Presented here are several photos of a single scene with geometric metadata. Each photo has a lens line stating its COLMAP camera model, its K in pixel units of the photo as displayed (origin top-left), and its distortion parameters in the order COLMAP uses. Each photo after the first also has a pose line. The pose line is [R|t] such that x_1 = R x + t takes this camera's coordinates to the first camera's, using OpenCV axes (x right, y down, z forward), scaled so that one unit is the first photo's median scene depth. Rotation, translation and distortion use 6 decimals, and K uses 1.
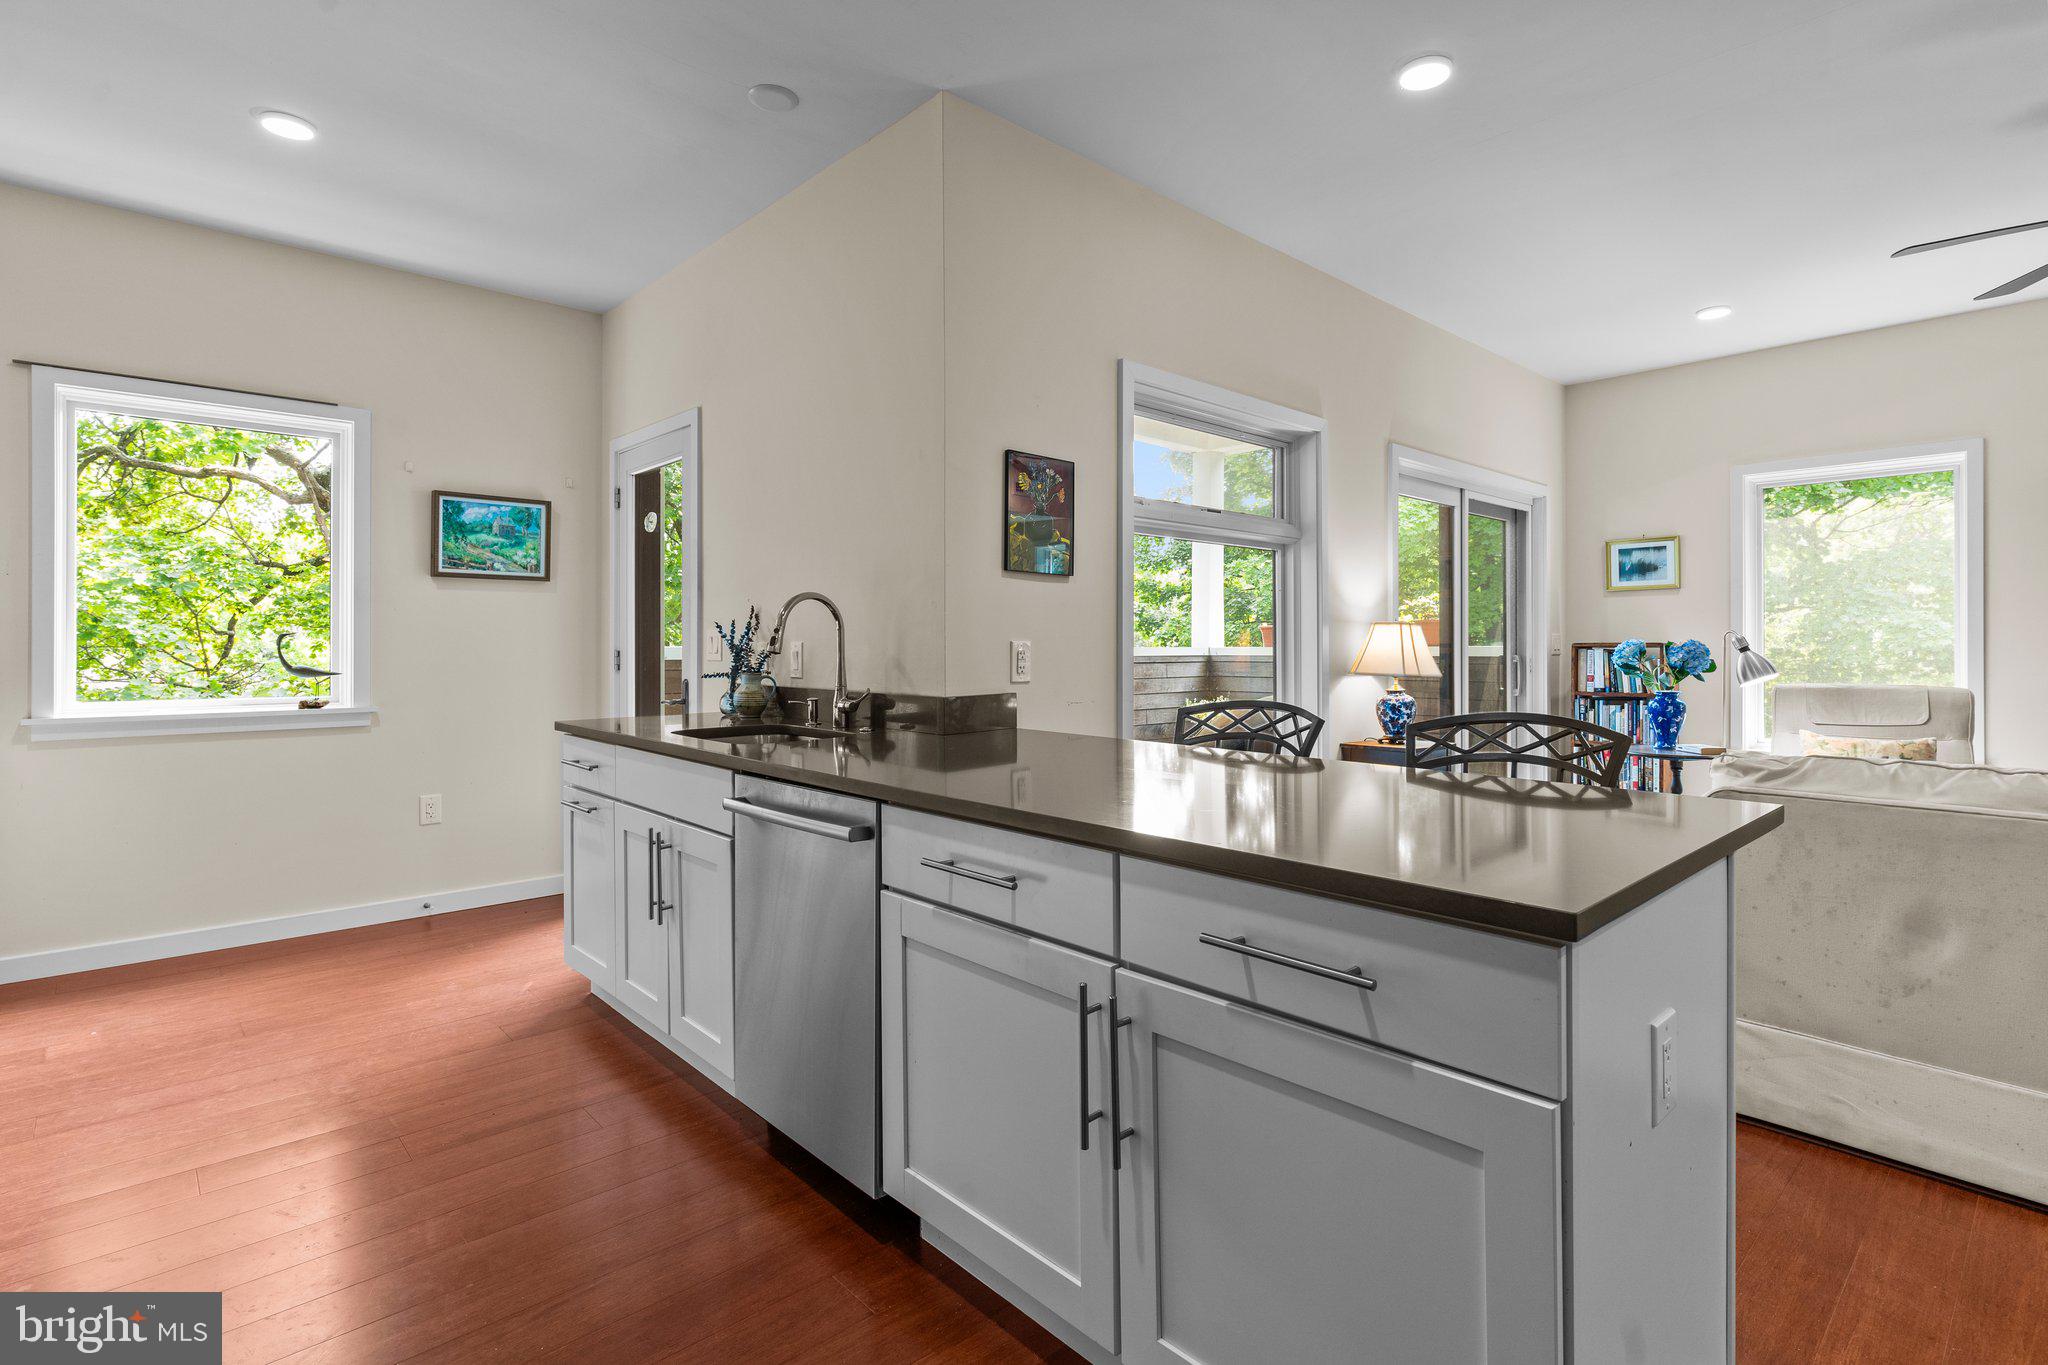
lens RADIAL K [[981.1, 0, 1028.4], [0, 981.1, 655.1], [0, 0, 1]] dist [0.003226, -0.000356]
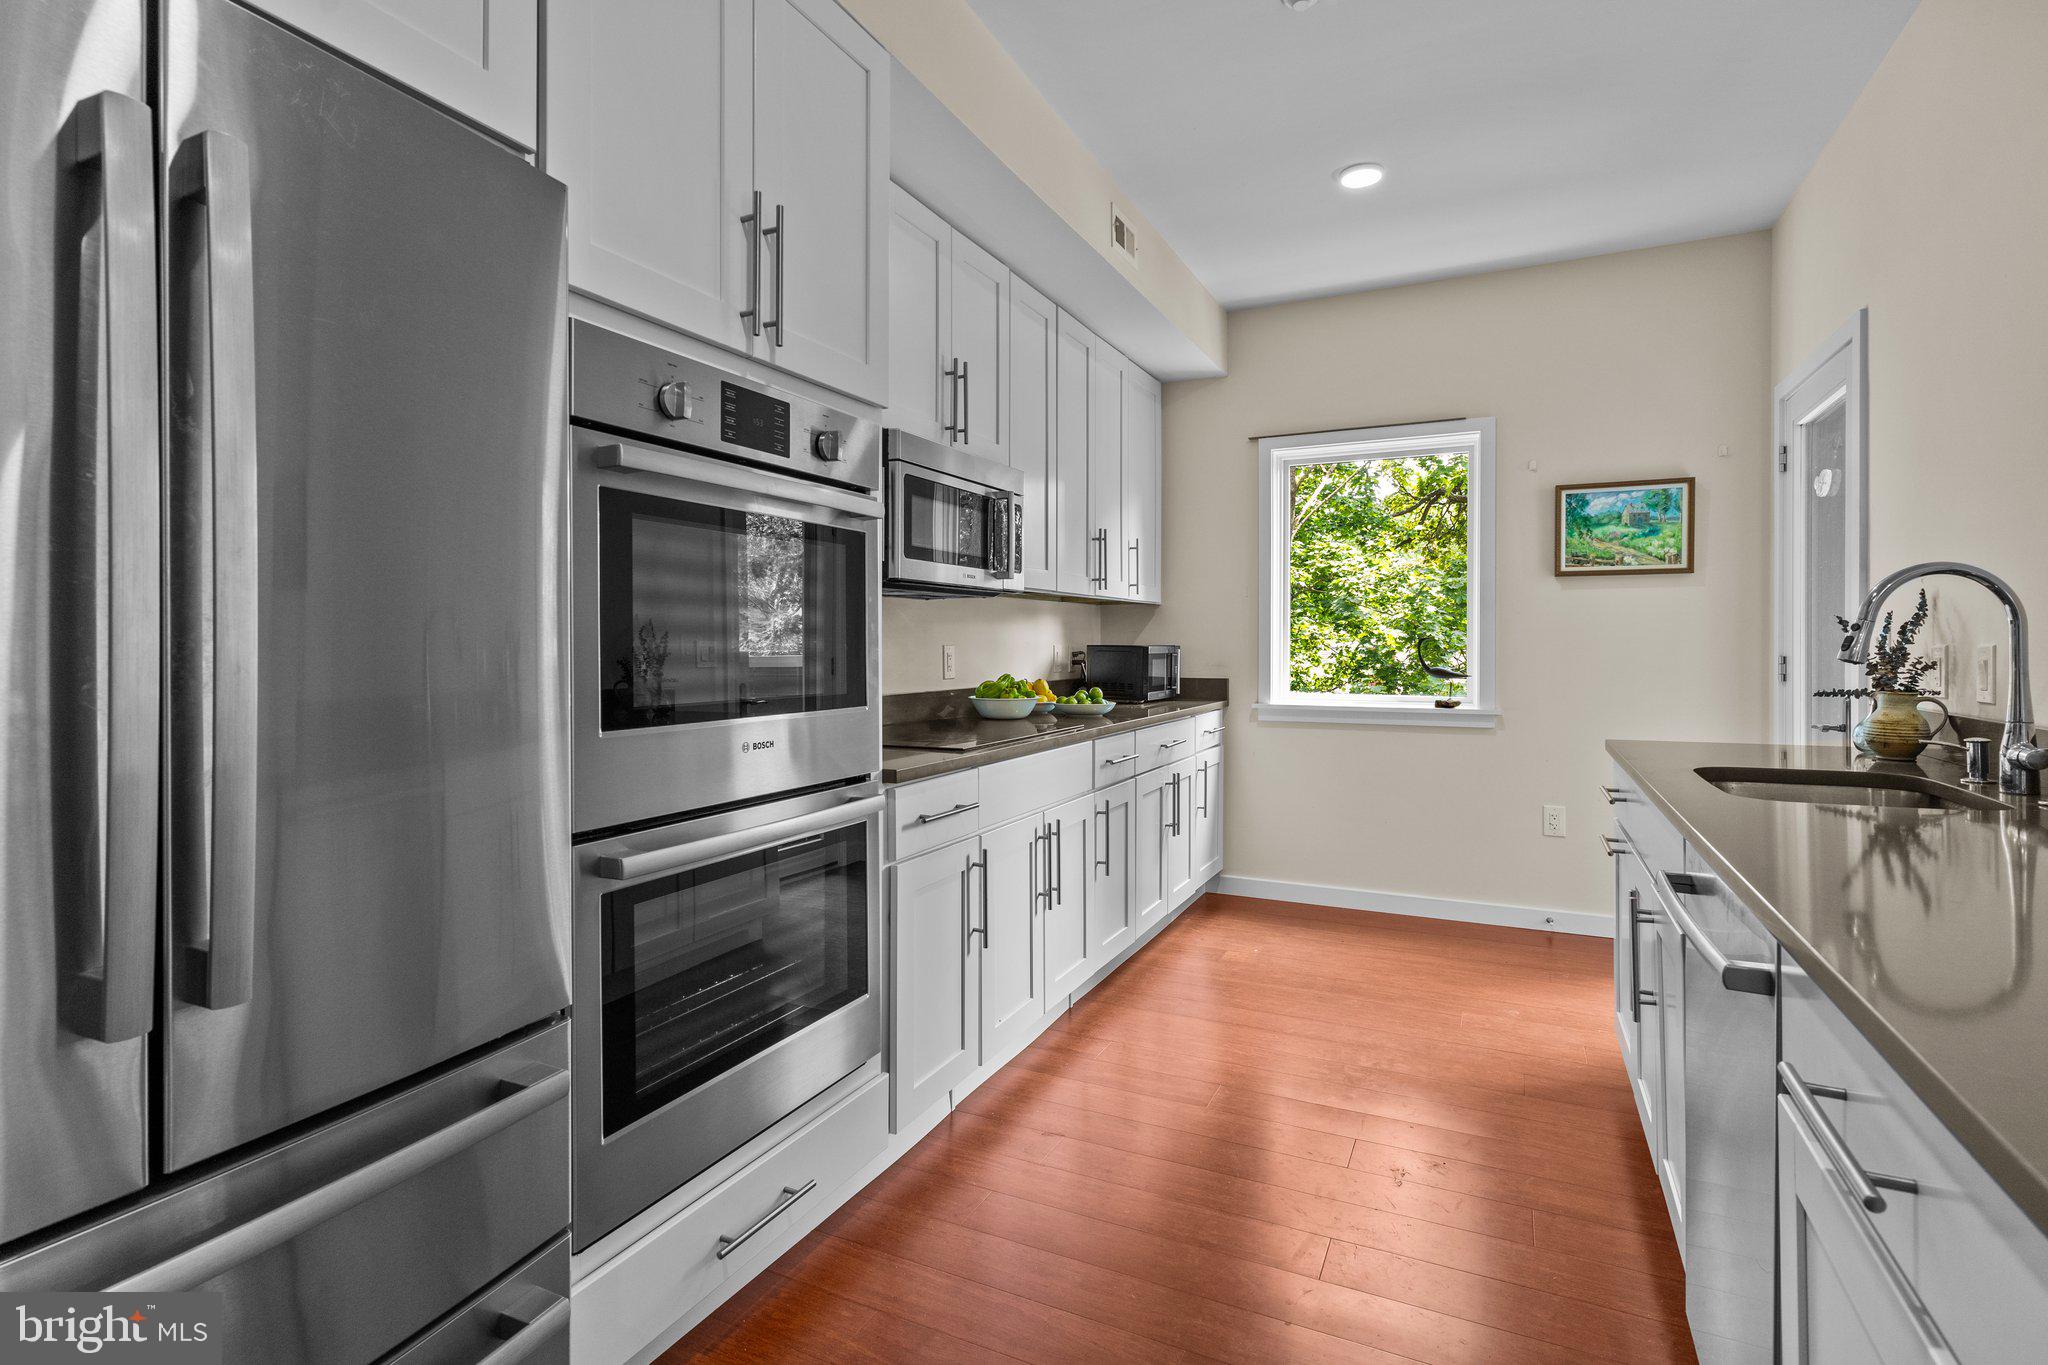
lens RADIAL K [[981.1, 0, 1028.4], [0, 981.1, 655.1], [0, 0, 1]] dist [0.003226, -0.000356]
pose [[0.369431, 0.007064, -0.929231, 0.090571], [-0.010015, 0.999943, 0.003620, -0.002201], [0.929204, 0.007969, 0.369480, 0.175336]]
